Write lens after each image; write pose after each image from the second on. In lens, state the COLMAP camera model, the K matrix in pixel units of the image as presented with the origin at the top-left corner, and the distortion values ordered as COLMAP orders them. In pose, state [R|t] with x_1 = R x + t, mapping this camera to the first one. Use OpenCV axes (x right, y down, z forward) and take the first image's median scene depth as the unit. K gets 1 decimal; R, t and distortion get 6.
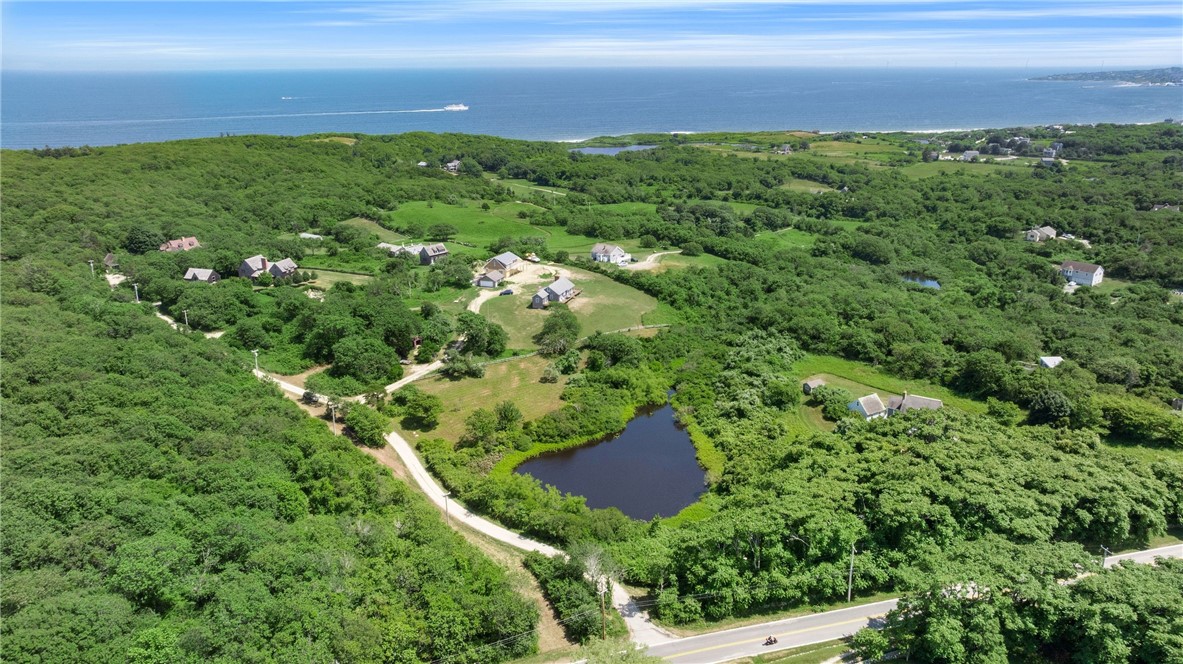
lens RADIAL K [[828.9, 0, 597.4], [0, 828.9, 331.3], [0, 0, 1]] dist [-0.028484, 0.017796]
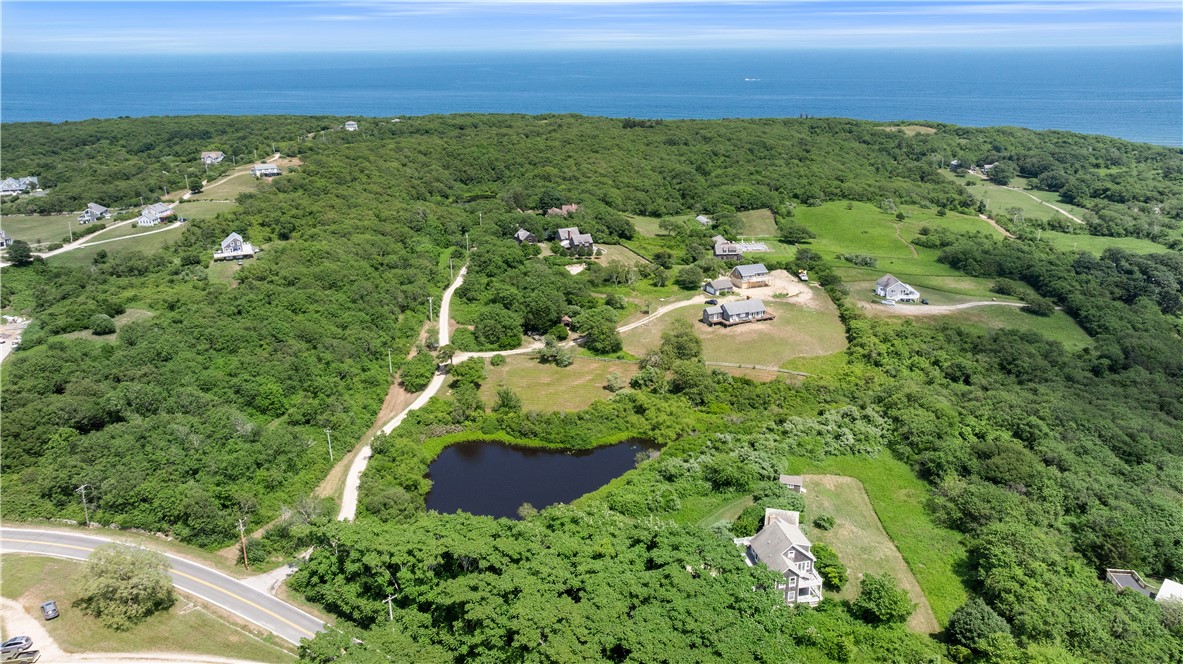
lens RADIAL K [[828.9, 0, 597.4], [0, 828.9, 331.3], [0, 0, 1]] dist [-0.028484, 0.017796]
pose [[0.685333, 0.236902, -0.688619, 0.618385], [-0.219345, 0.968845, 0.115008, -0.122932], [0.694411, 0.072227, 0.715945, 0.252254]]
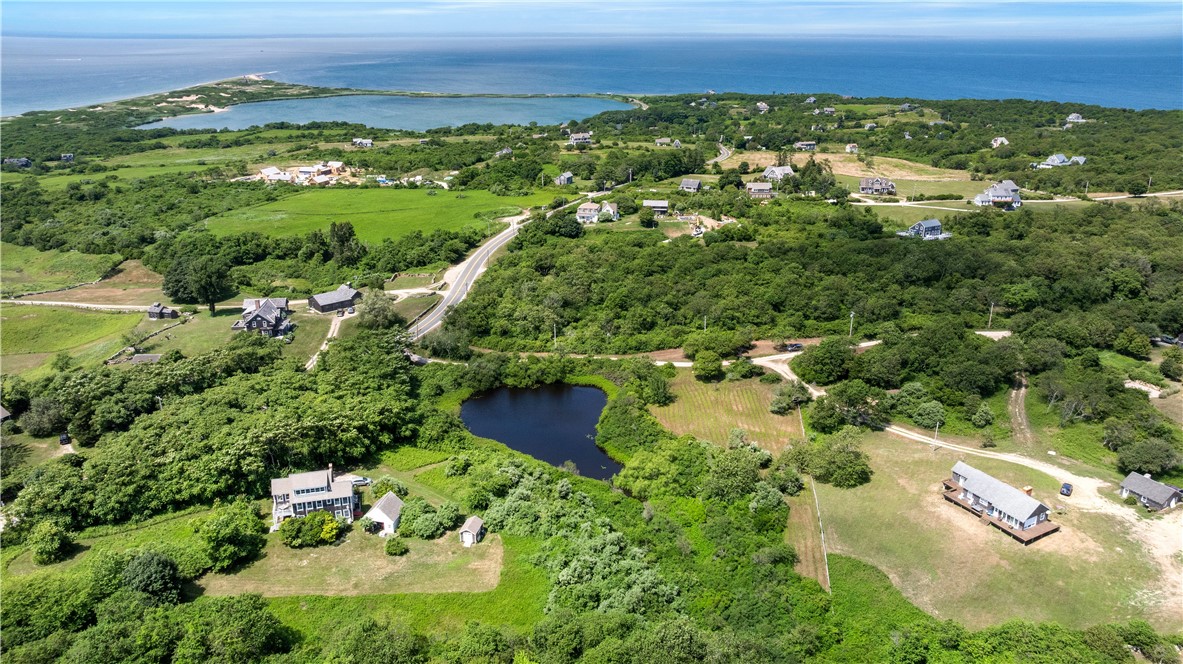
lens RADIAL K [[828.9, 0, 597.4], [0, 828.9, 331.3], [0, 0, 1]] dist [-0.028484, 0.017796]
pose [[-0.695216, 0.246248, -0.675304, 0.596536], [-0.218213, 0.822847, 0.524696, -0.460849], [0.684878, 0.512138, -0.518322, 1.294045]]
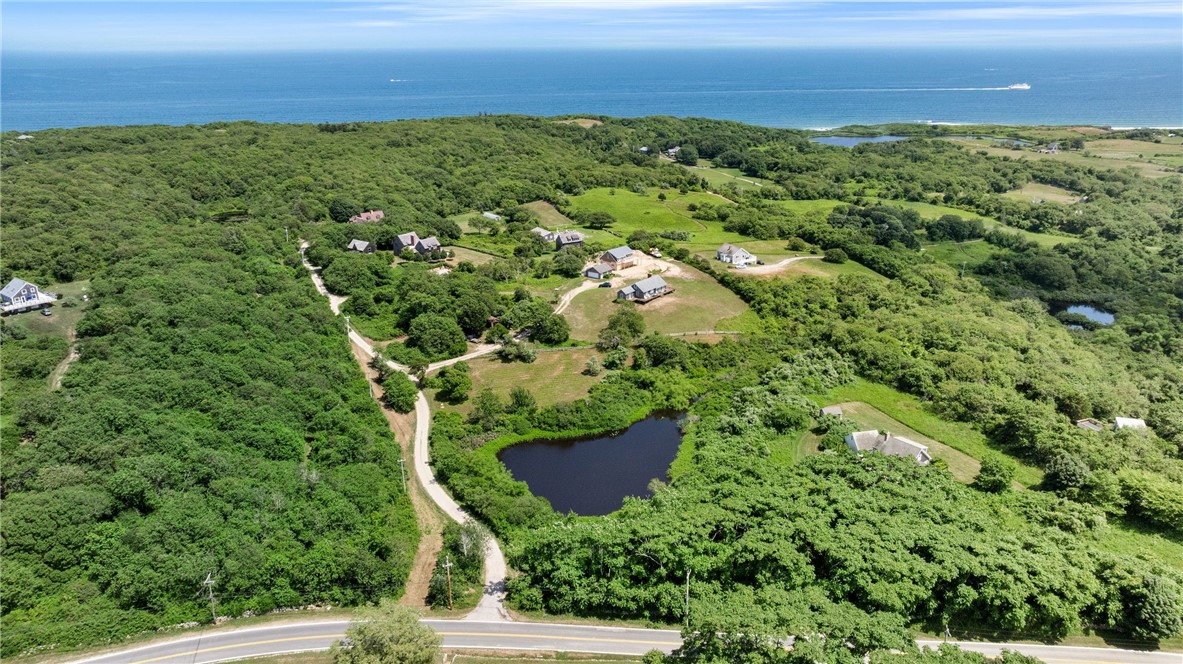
lens RADIAL K [[828.9, 0, 597.4], [0, 828.9, 331.3], [0, 0, 1]] dist [-0.028484, 0.017796]
pose [[0.941490, 0.109192, -0.318863, 0.283989], [-0.101349, 0.994000, 0.041138, -0.038900], [0.321442, -0.006414, 0.946907, -0.003929]]
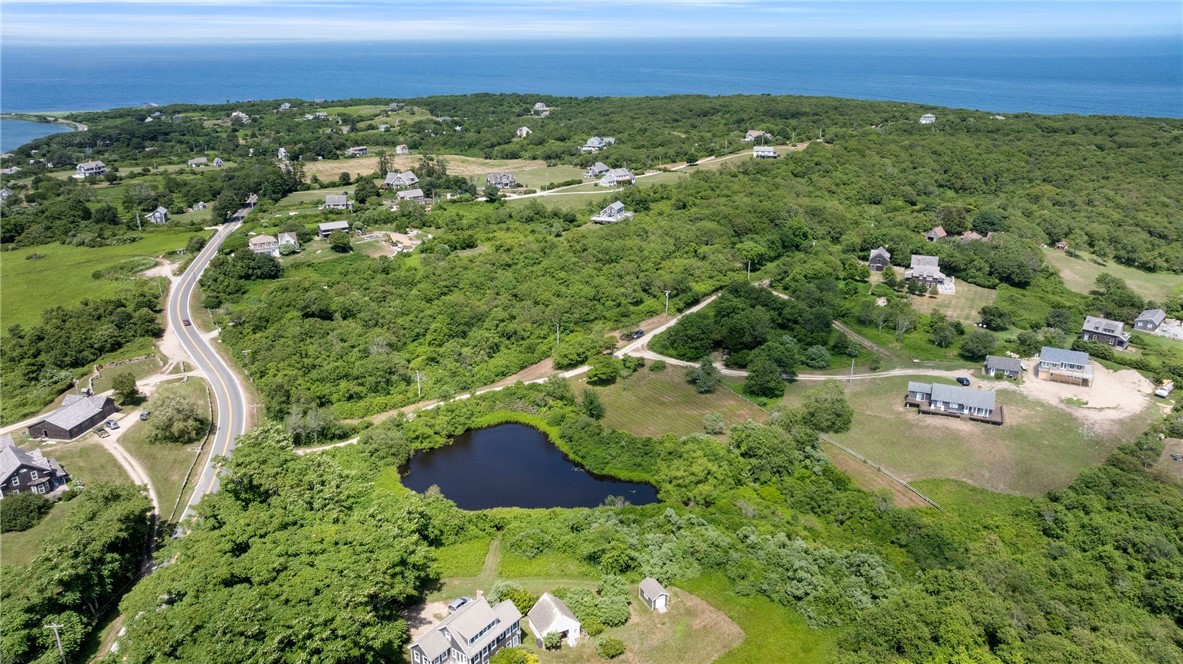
lens RADIAL K [[828.9, 0, 597.4], [0, 828.9, 331.3], [0, 0, 1]] dist [-0.028484, 0.017796]
pose [[-0.078521, 0.339537, -0.937310, 0.755751], [-0.301063, 0.888237, 0.346981, -0.310721], [0.950366, 0.309434, 0.032477, 0.827394]]
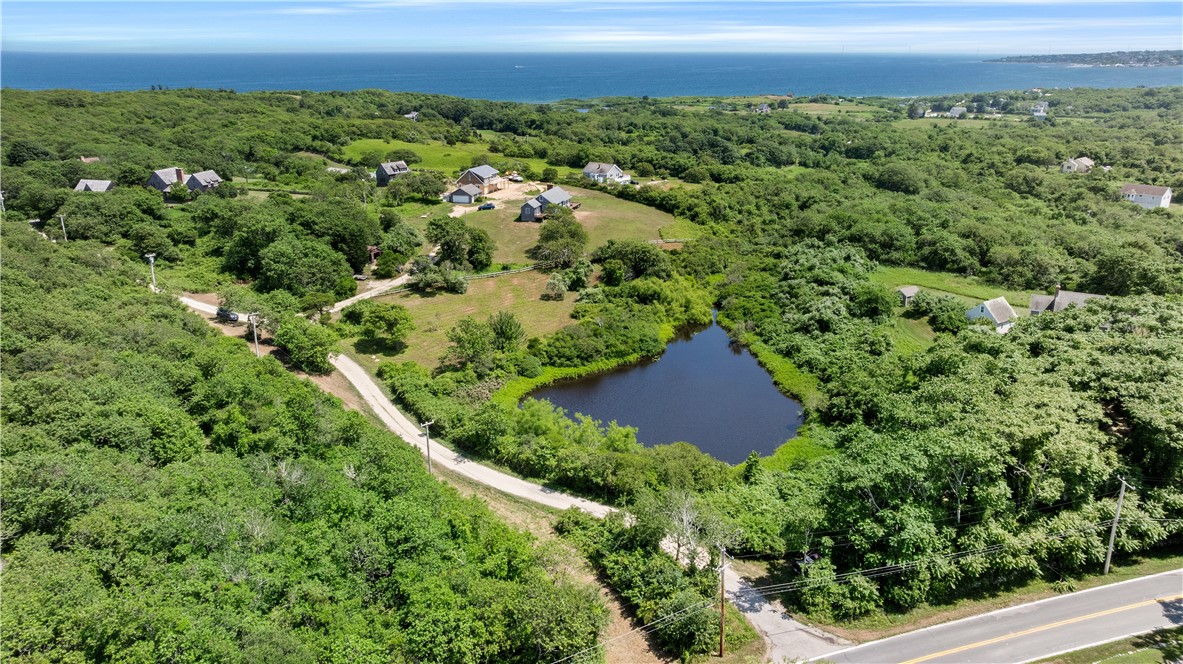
lens RADIAL K [[828.9, 0, 597.4], [0, 828.9, 331.3], [0, 0, 1]] dist [-0.028484, 0.017796]
pose [[0.998670, -0.012173, 0.050100, -0.056136], [0.011410, 0.999815, 0.015497, 0.079191], [-0.050280, -0.014905, 0.998624, 0.243677]]
